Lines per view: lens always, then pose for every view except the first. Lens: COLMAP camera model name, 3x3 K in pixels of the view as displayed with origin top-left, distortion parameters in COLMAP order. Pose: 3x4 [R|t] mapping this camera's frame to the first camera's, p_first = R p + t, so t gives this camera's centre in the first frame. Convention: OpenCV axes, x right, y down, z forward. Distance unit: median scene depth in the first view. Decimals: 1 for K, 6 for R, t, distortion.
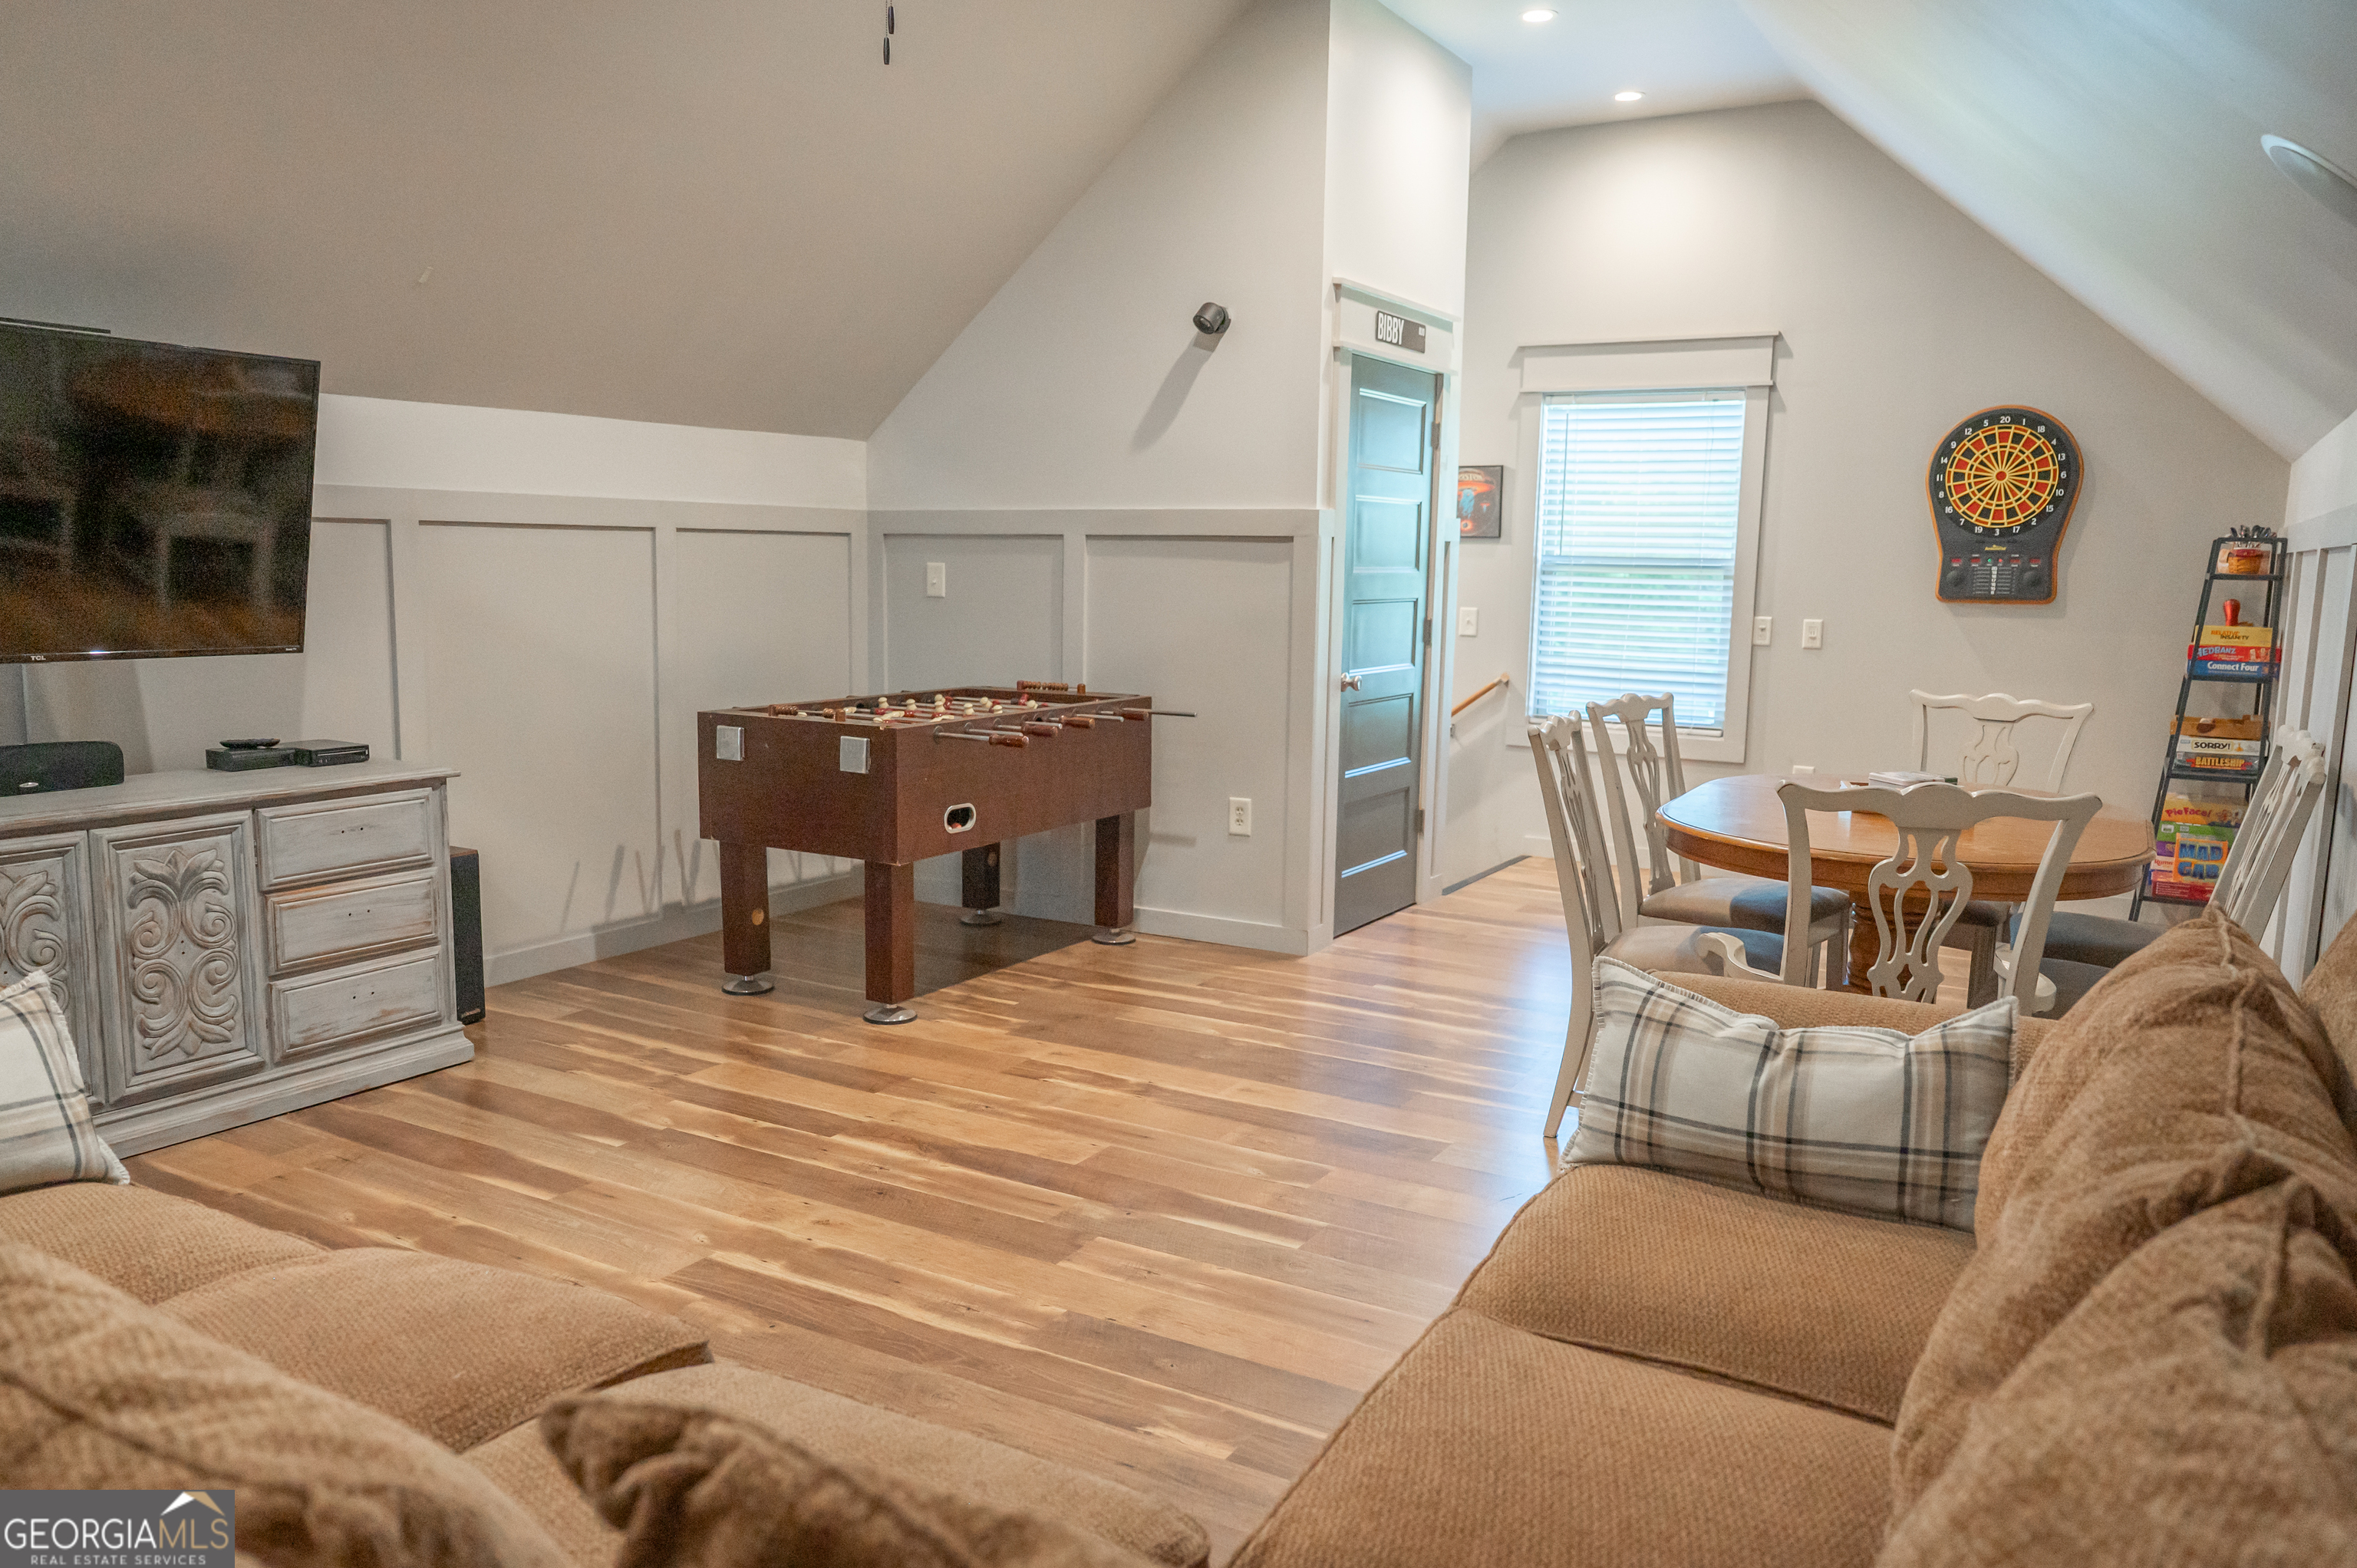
lens RADIAL K [[1705.4, 0, 1140.7], [0, 1705.4, 789.8], [0, 0, 1]] dist [-0.003320, 0.001223]
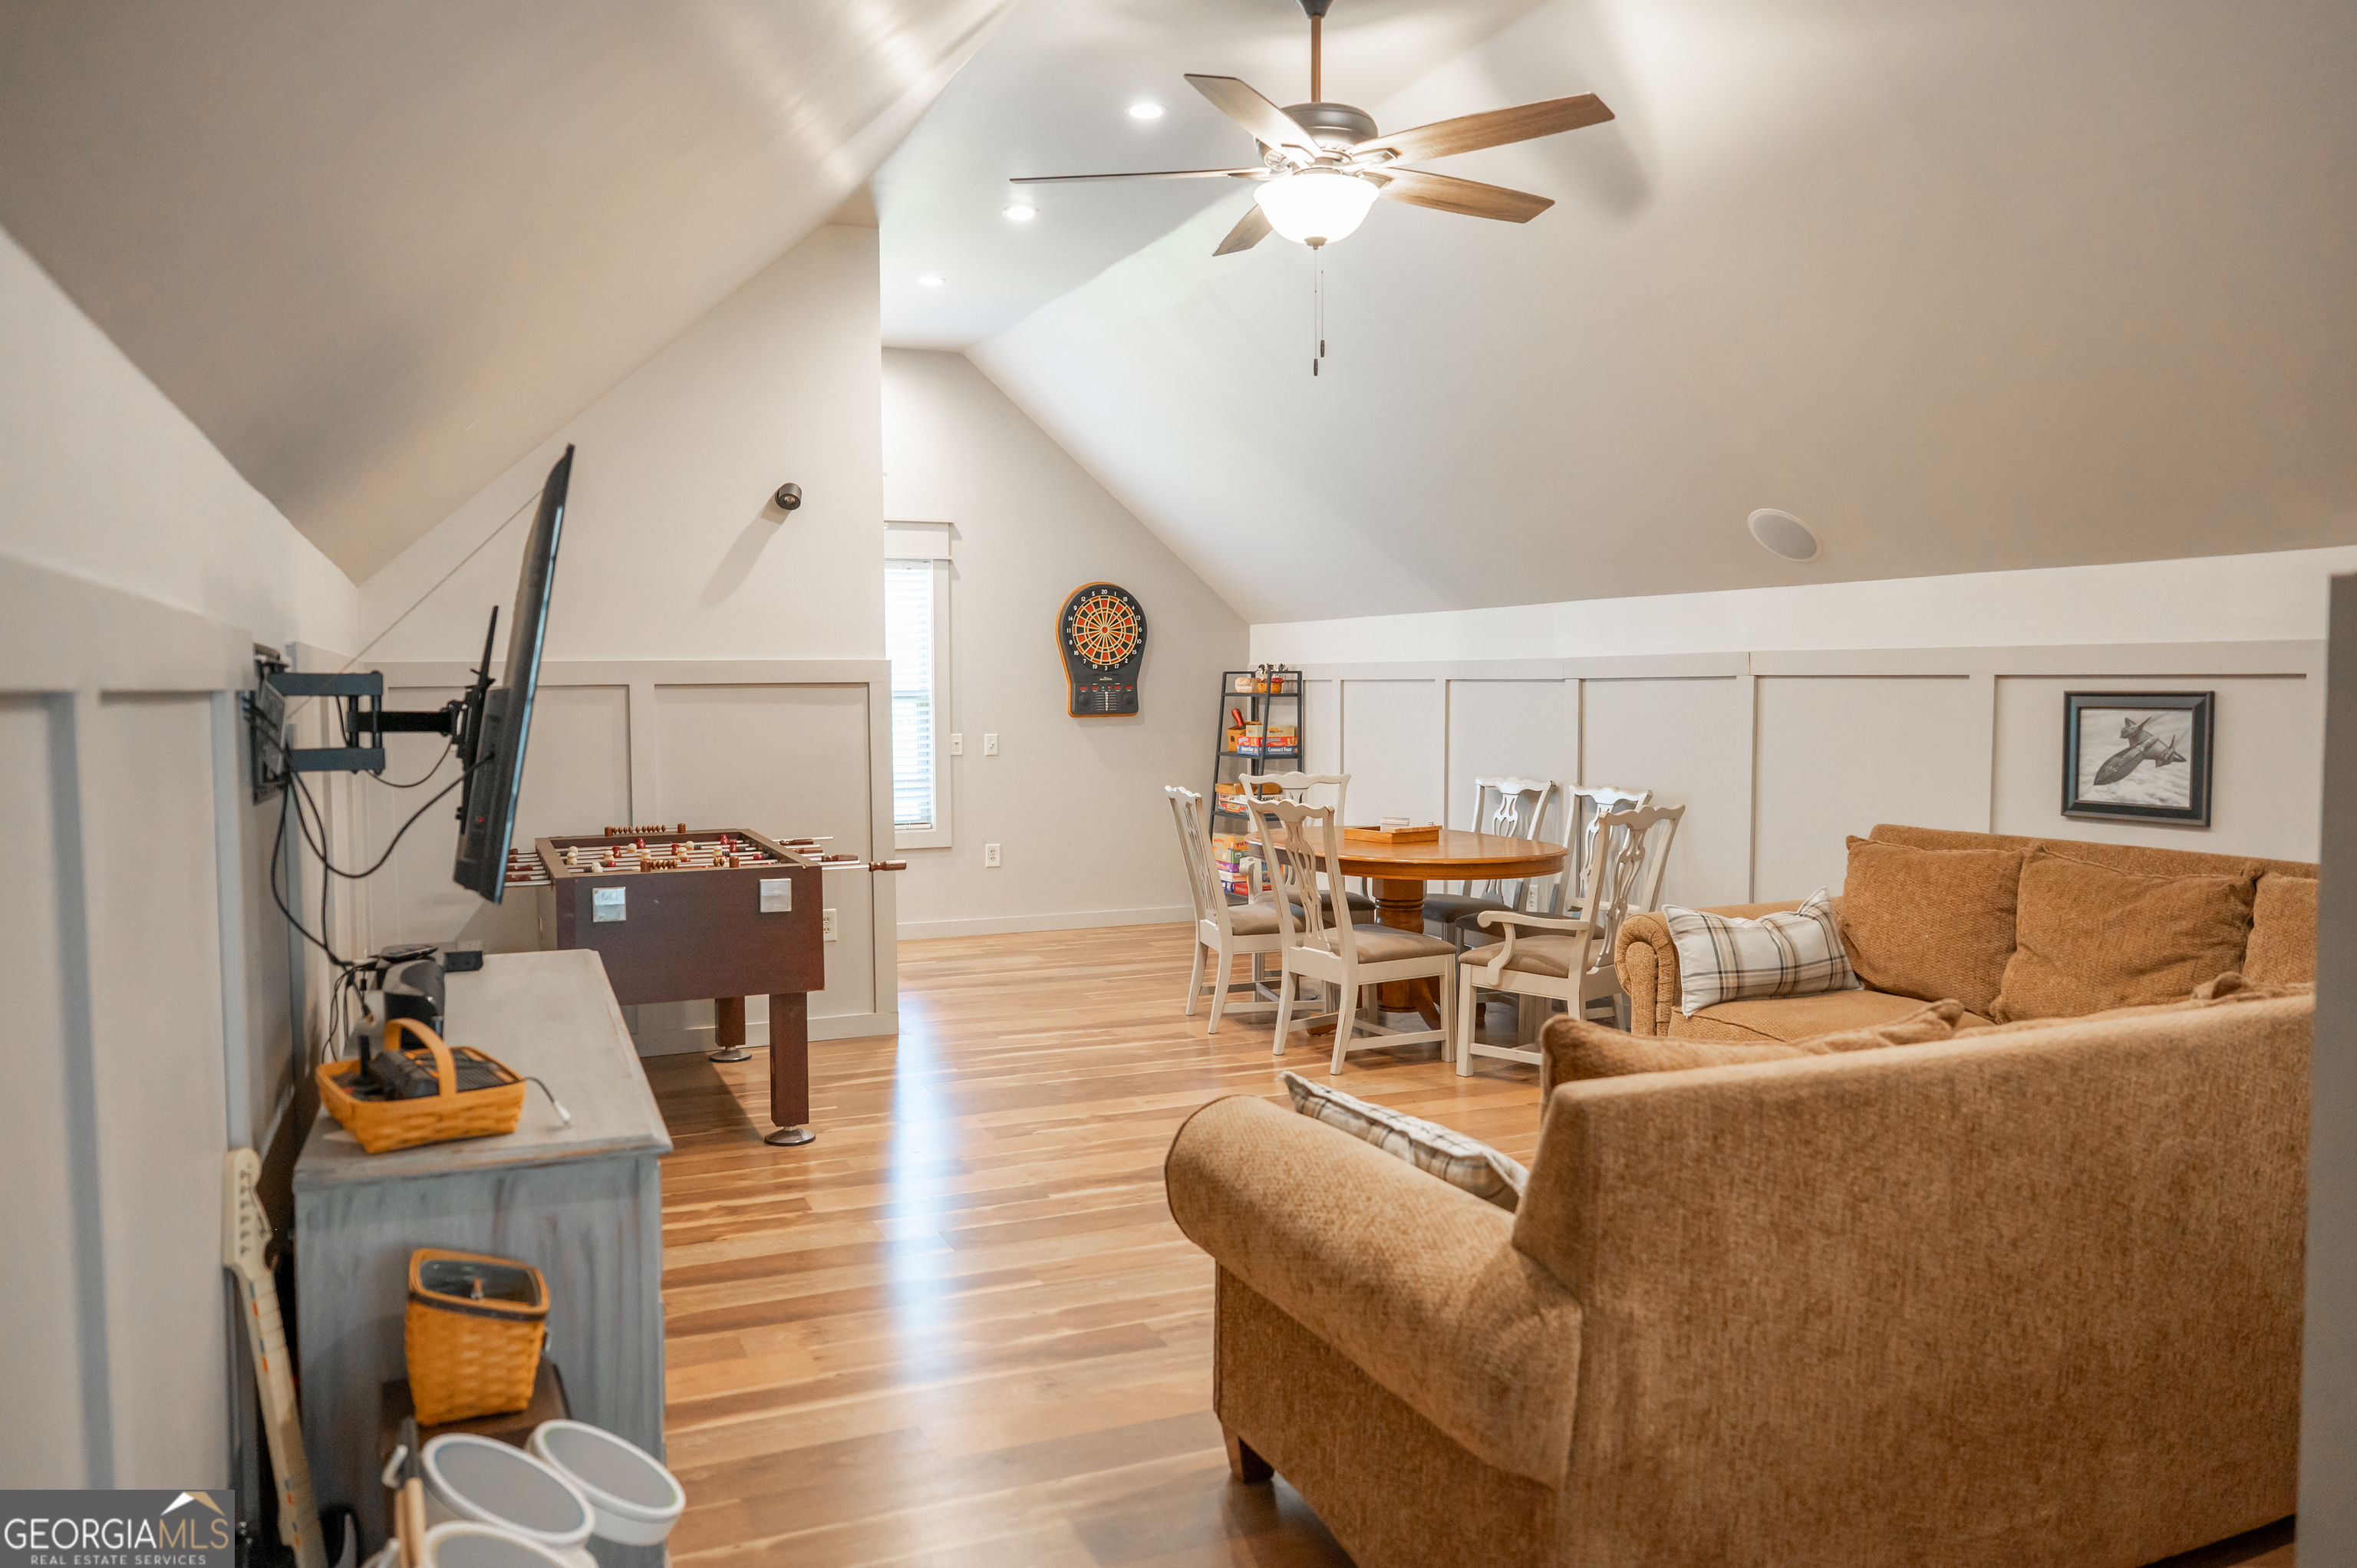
lens RADIAL K [[1664.7, 0, 1152.8], [0, 1664.7, 785.9], [0, 0, 1]] dist [-0.004593, 0.001700]
pose [[0.593142, -0.070112, 0.802039, -0.870958], [0.125262, 0.992106, -0.005909, -0.053673], [-0.795293, 0.103970, 0.597242, 0.184044]]
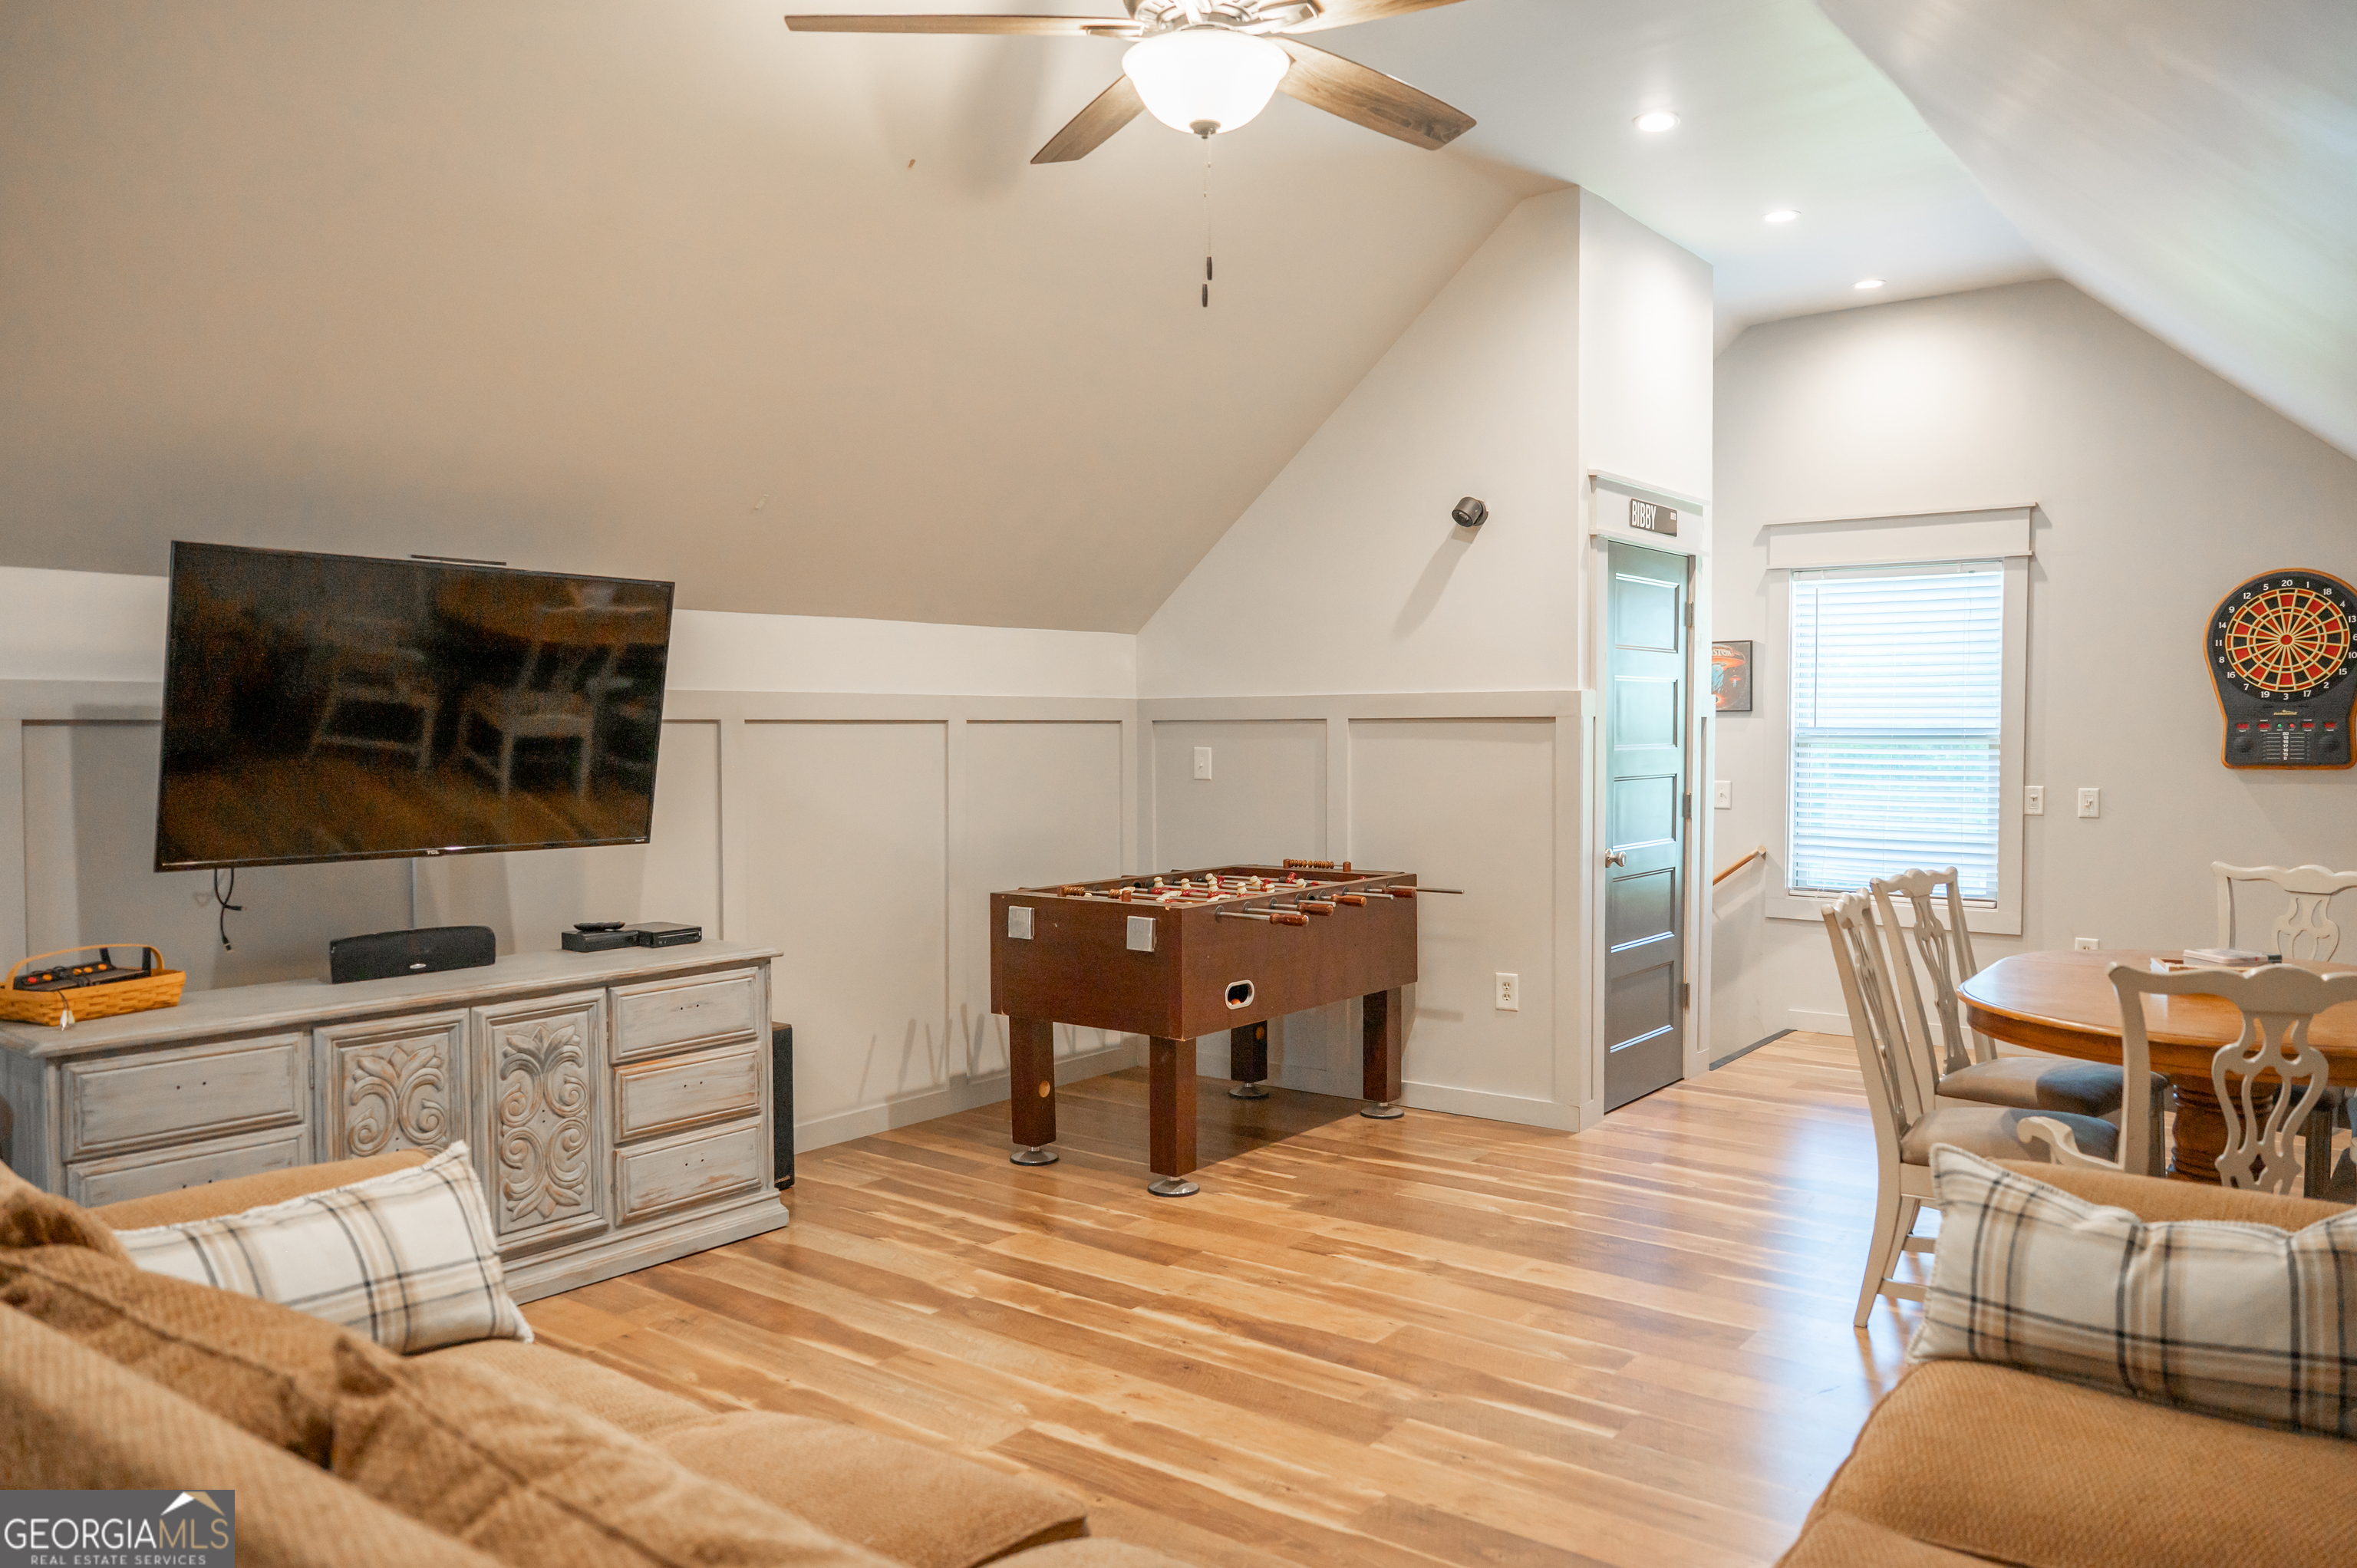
lens RADIAL K [[1664.7, 0, 1152.8], [0, 1664.7, 785.9], [0, 0, 1]] dist [-0.004593, 0.001700]
pose [[0.992366, -0.014483, -0.122477, -0.034442], [0.001864, 0.994729, -0.102524, -0.006049], [0.123316, 0.101513, 0.987162, -0.016902]]
